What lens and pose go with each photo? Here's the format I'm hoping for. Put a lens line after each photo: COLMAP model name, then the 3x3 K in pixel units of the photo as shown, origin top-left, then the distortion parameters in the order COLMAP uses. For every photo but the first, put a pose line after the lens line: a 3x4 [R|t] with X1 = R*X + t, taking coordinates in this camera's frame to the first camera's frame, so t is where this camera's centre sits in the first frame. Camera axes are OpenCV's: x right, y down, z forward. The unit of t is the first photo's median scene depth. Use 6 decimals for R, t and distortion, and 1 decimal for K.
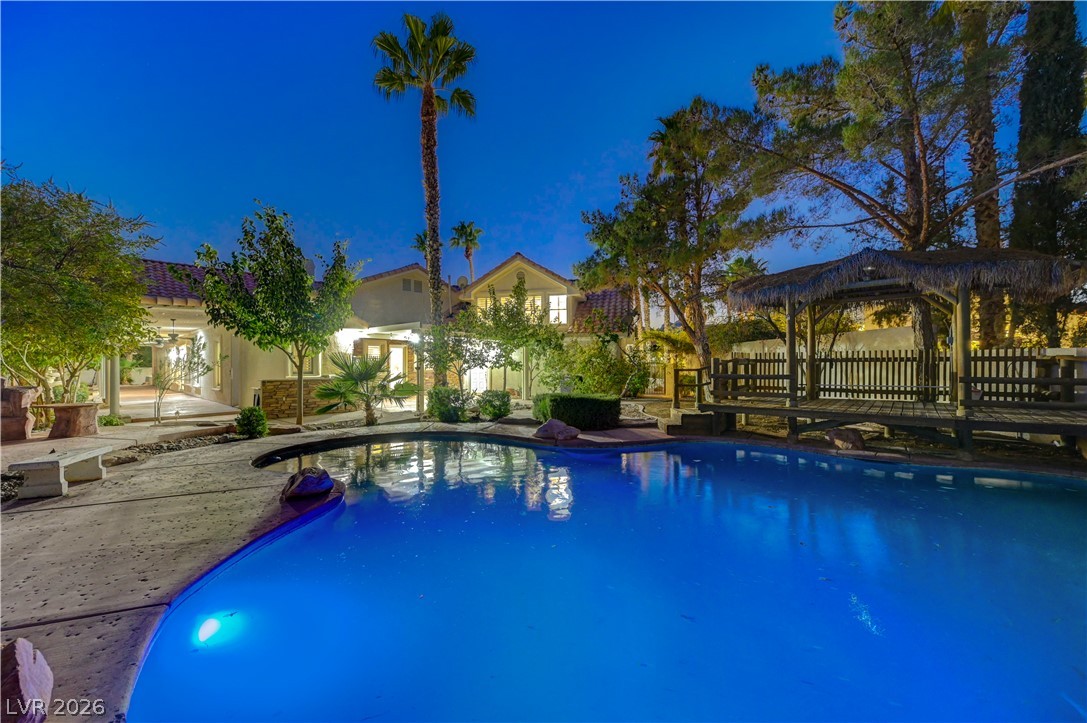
lens RADIAL K [[430.2, 0, 534.7], [0, 430.2, 358.0], [0, 0, 1]] dist [0.001941, -0.000209]
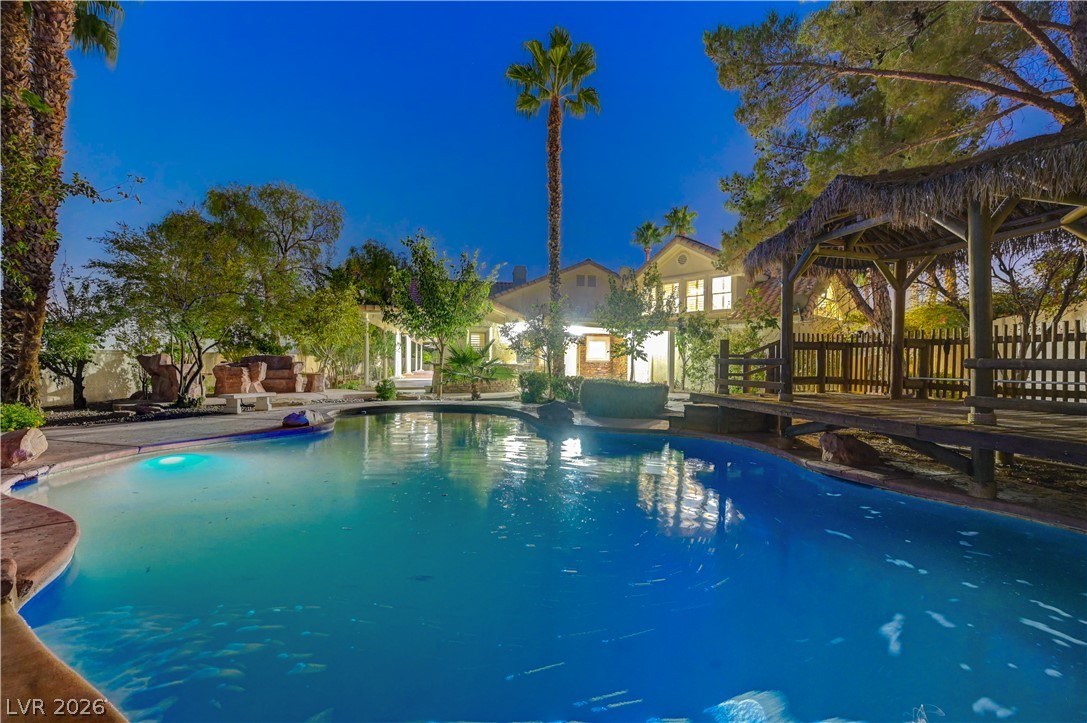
lens RADIAL K [[430.2, 0, 519.8], [0, 430.2, 366.3], [0, 0, 1]] dist [0.001941, -0.000209]
pose [[0.808557, 0.024347, -0.587914, 0.332944], [-0.006612, 0.999456, 0.032296, 0.015153], [0.588381, -0.022226, 0.808278, 0.055546]]
